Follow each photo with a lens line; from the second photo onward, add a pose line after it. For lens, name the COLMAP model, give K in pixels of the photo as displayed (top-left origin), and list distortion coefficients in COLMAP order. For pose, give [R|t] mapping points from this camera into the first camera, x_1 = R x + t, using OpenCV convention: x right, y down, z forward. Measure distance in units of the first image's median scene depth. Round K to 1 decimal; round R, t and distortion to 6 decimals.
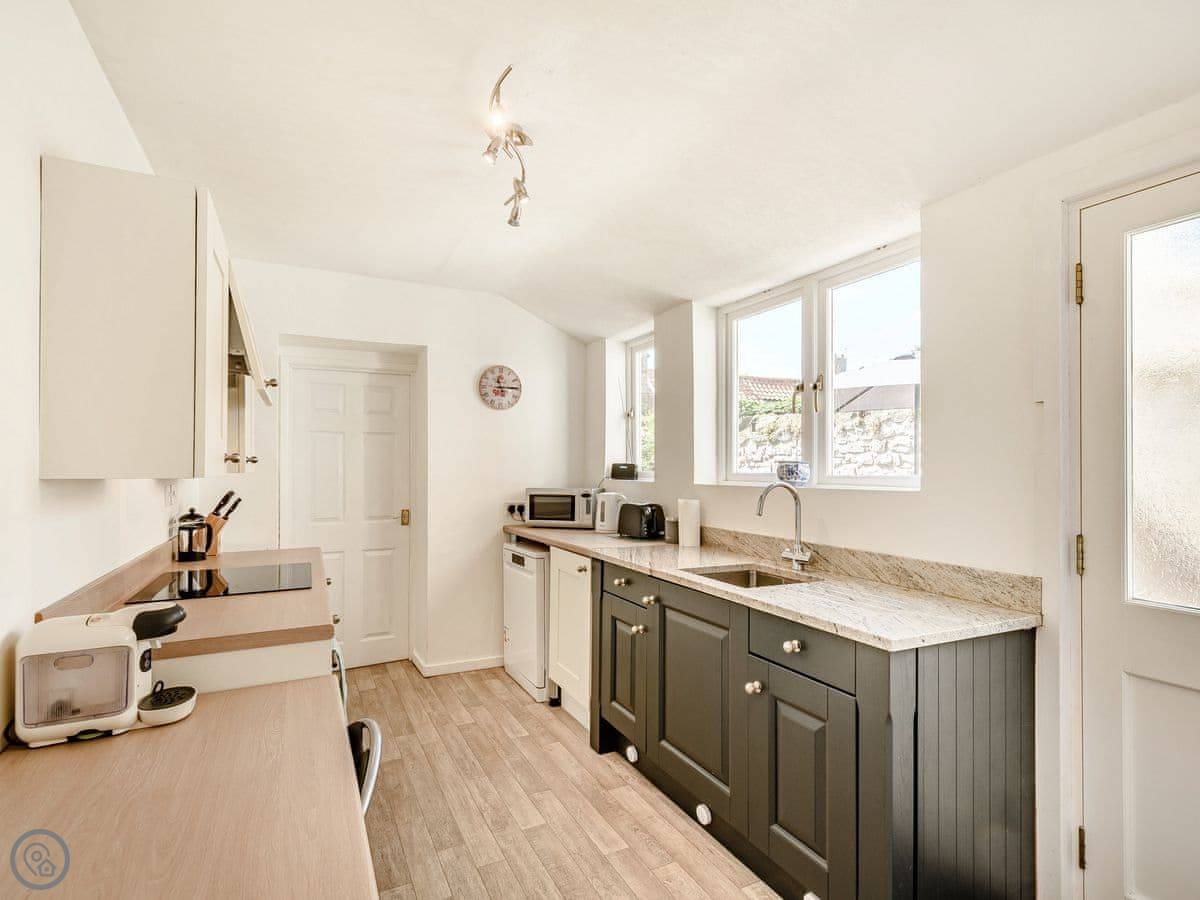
lens RADIAL K [[595.6, 0, 594.2], [0, 595.6, 459.6], [0, 0, 1]] dist [0.003982, 0.000186]
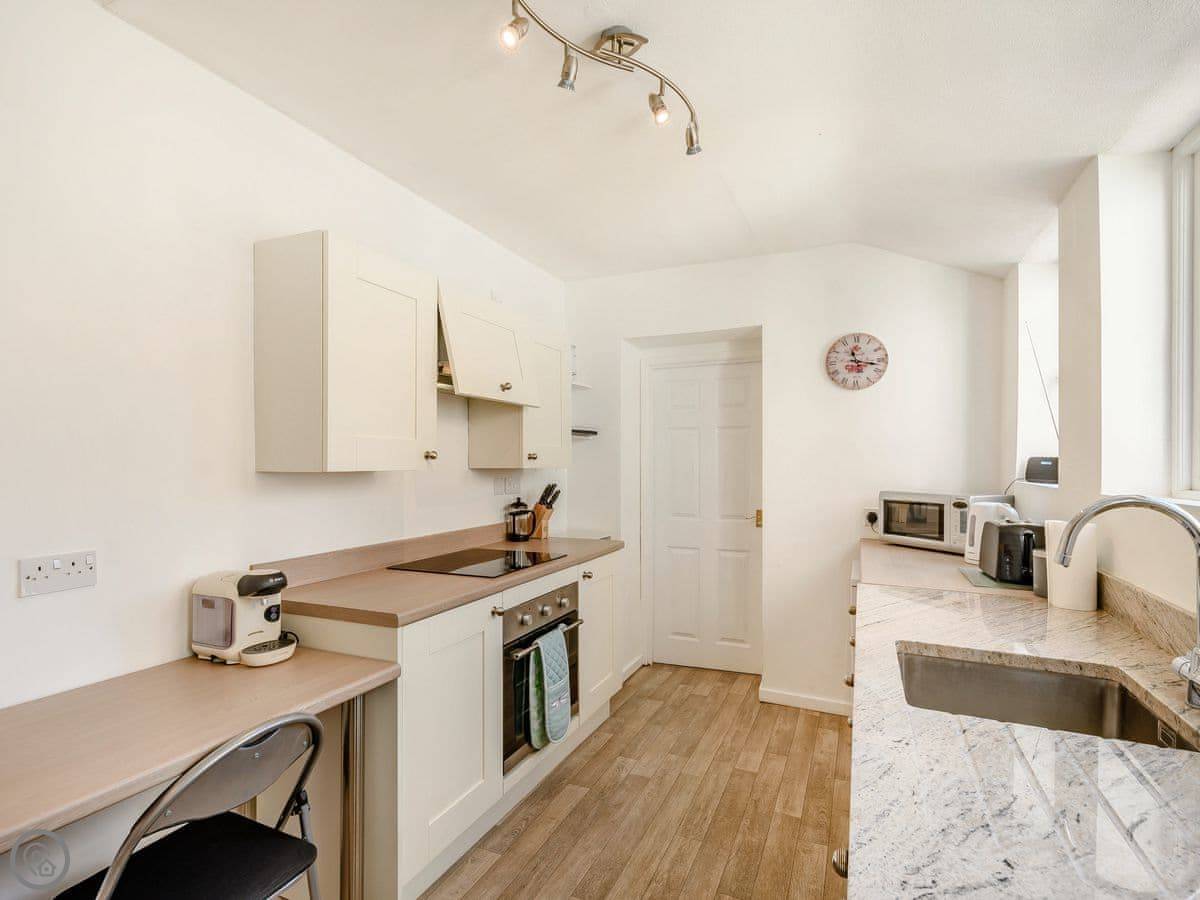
lens RADIAL K [[595.6, 0, 594.2], [0, 595.6, 459.6], [0, 0, 1]] dist [0.003982, 0.000186]
pose [[0.639740, -0.004527, -0.768578, 0.238654], [0.009723, 0.999950, 0.002203, 0.003150], [0.768530, -0.008883, 0.639752, 0.248769]]
